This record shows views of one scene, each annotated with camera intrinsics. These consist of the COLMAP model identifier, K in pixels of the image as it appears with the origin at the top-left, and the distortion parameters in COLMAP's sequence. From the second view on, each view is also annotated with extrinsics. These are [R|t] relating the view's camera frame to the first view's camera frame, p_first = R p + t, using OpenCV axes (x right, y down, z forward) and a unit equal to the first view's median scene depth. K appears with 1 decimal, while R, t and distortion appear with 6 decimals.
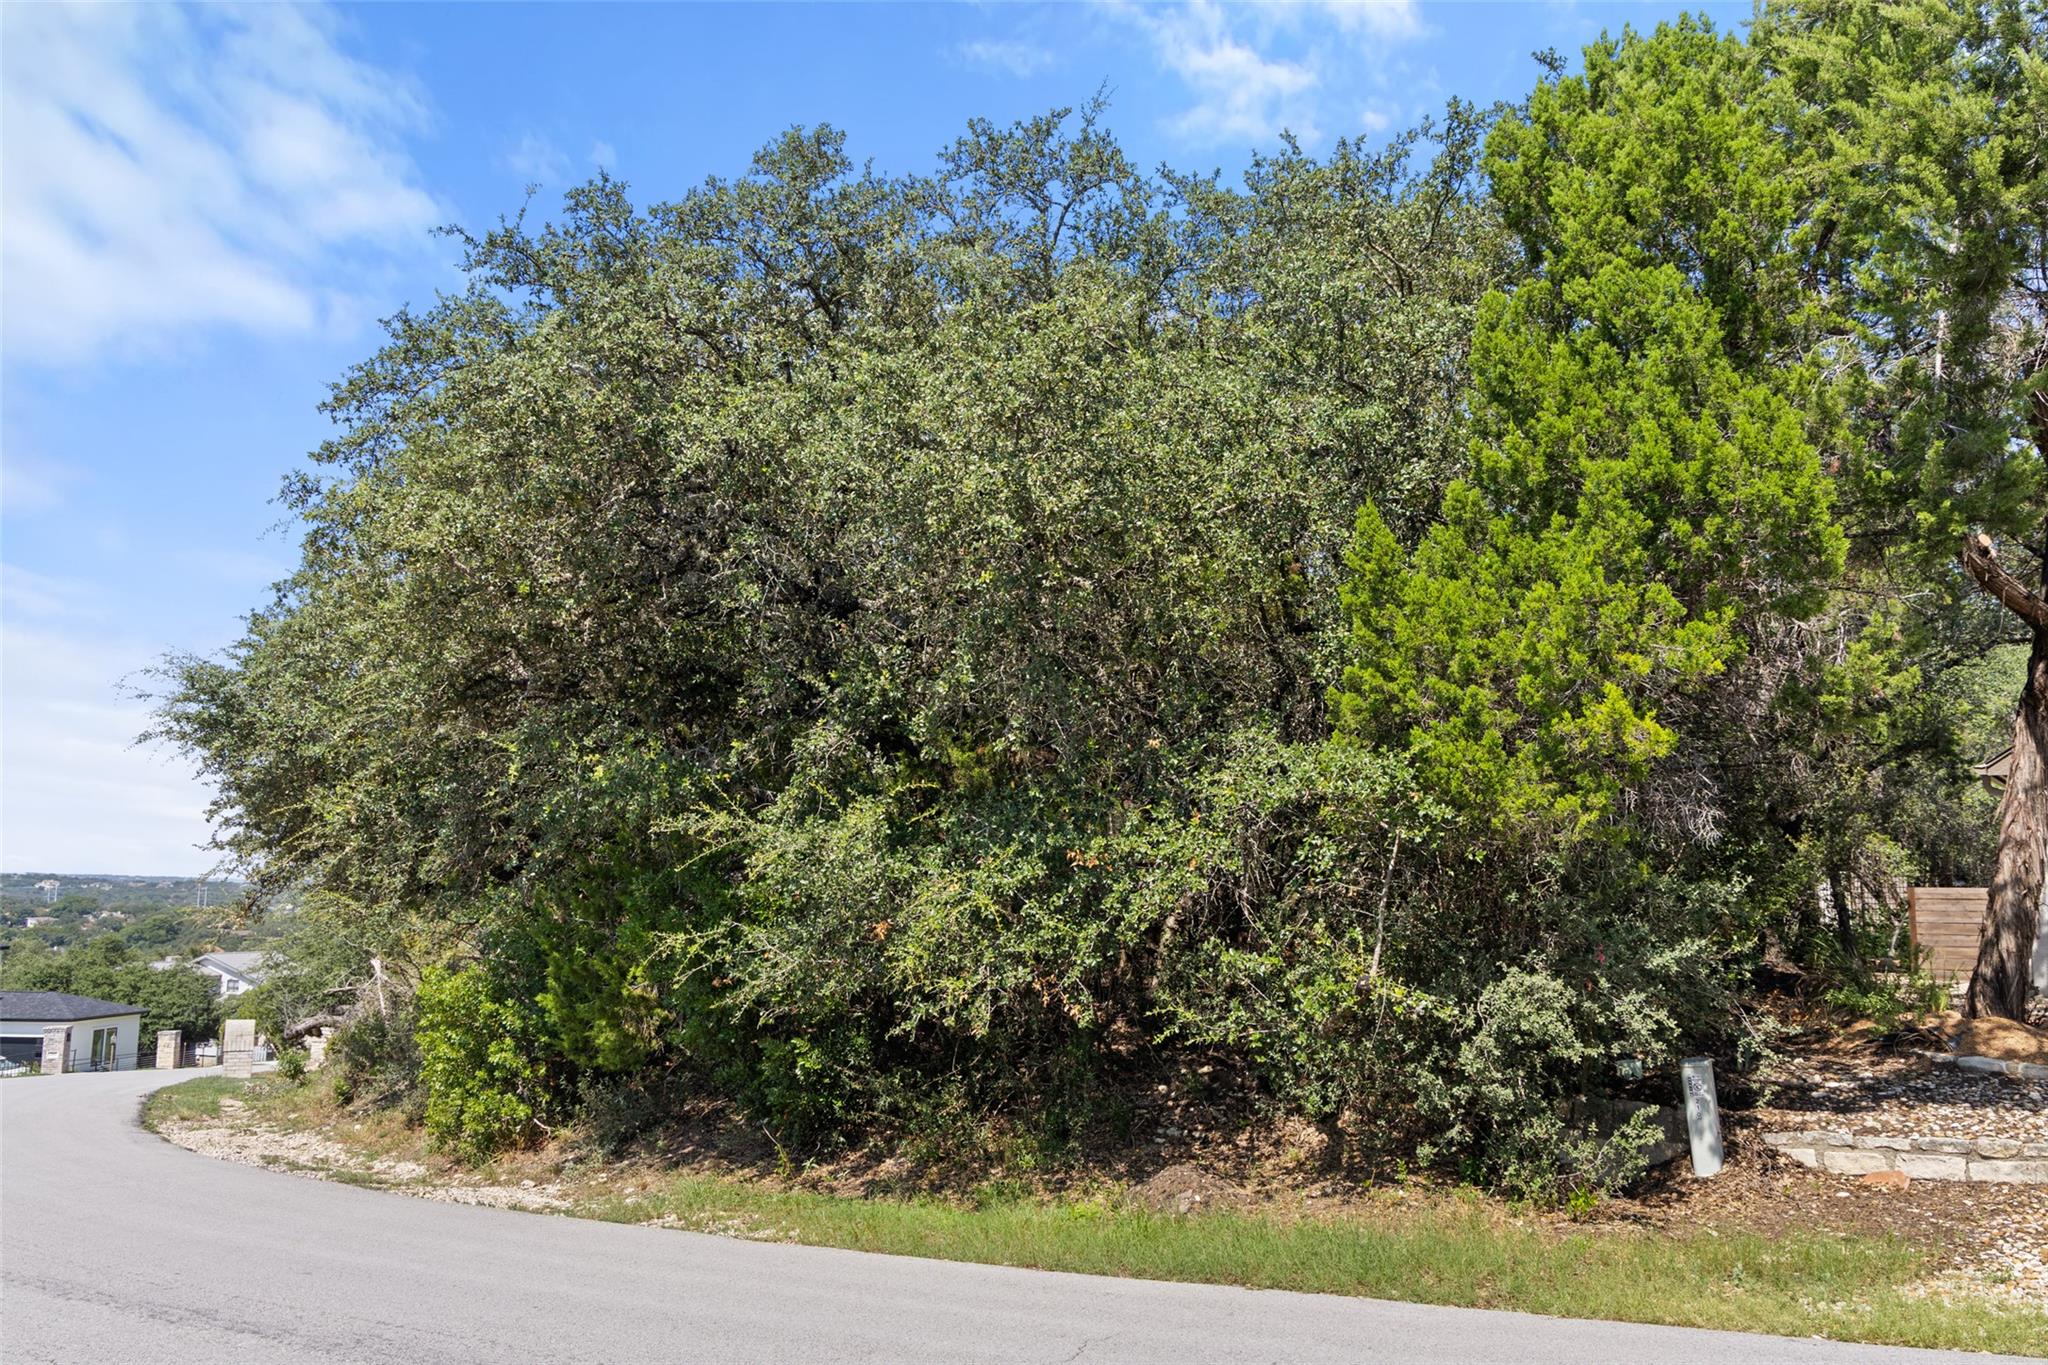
lens RADIAL K [[1389.5, 0, 1024.1], [0, 1389.5, 776.4], [0, 0, 1]] dist [0.004206, 0.002288]
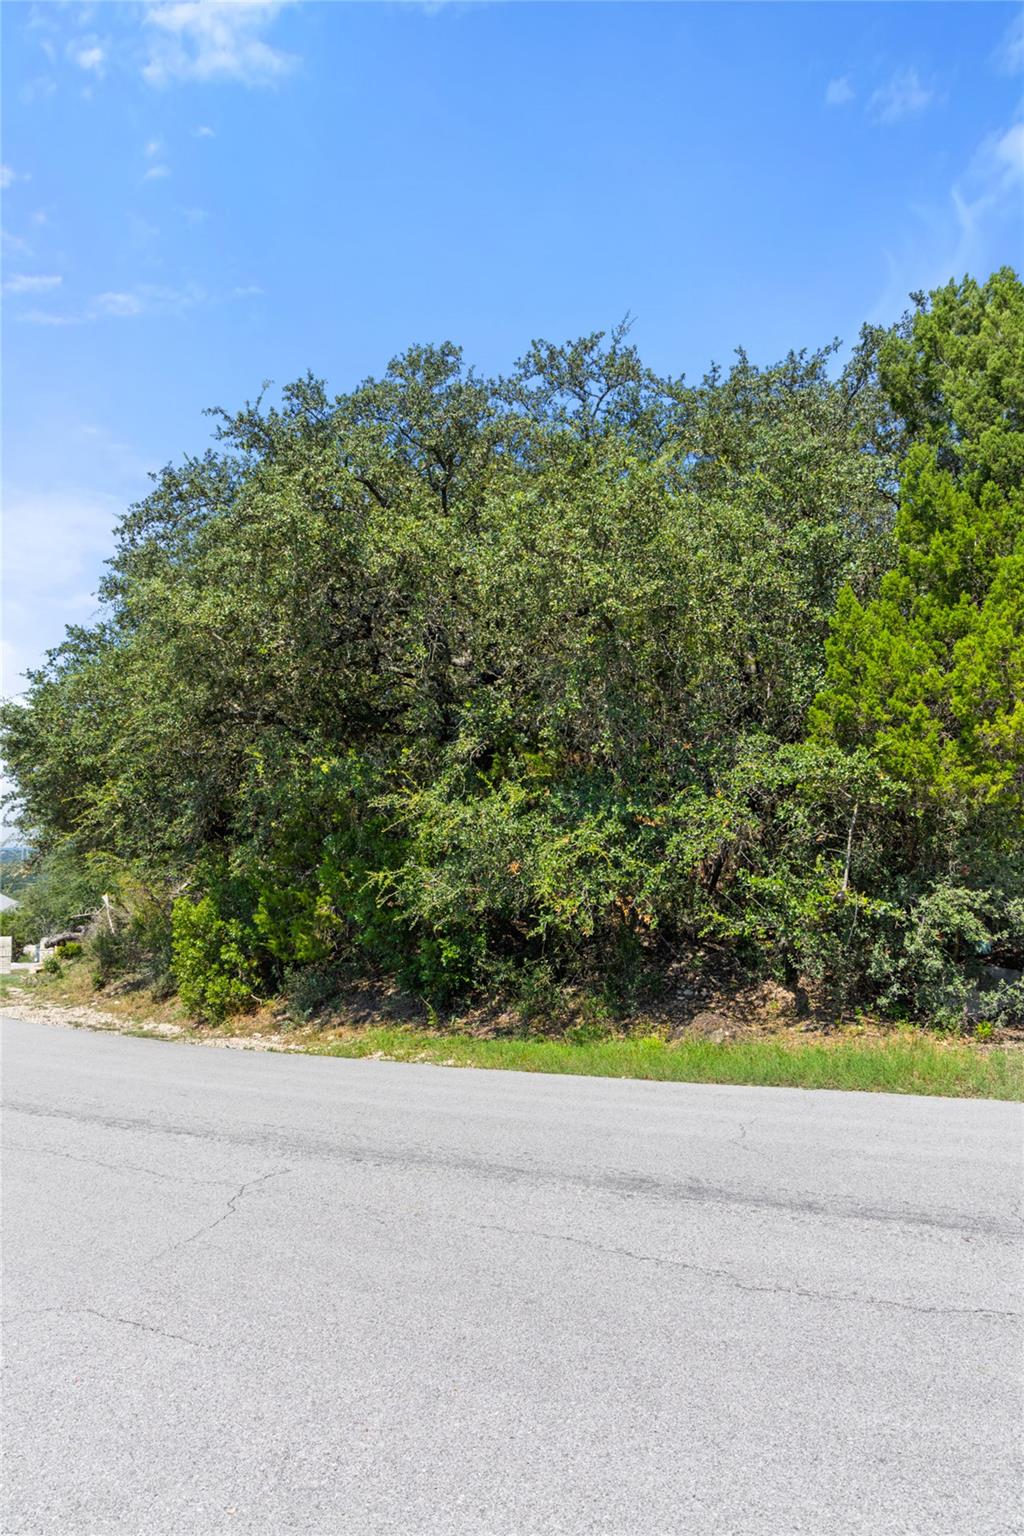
lens RADIAL K [[867.5, 0, 459.2], [0, 867.5, 808.5], [0, 0, 1]] dist [0.019798, 0.000218]
pose [[0.999268, -0.015580, 0.034928, -0.174533], [0.014285, 0.999213, 0.037009, 0.006084], [-0.035477, -0.036483, 0.998704, 0.028782]]
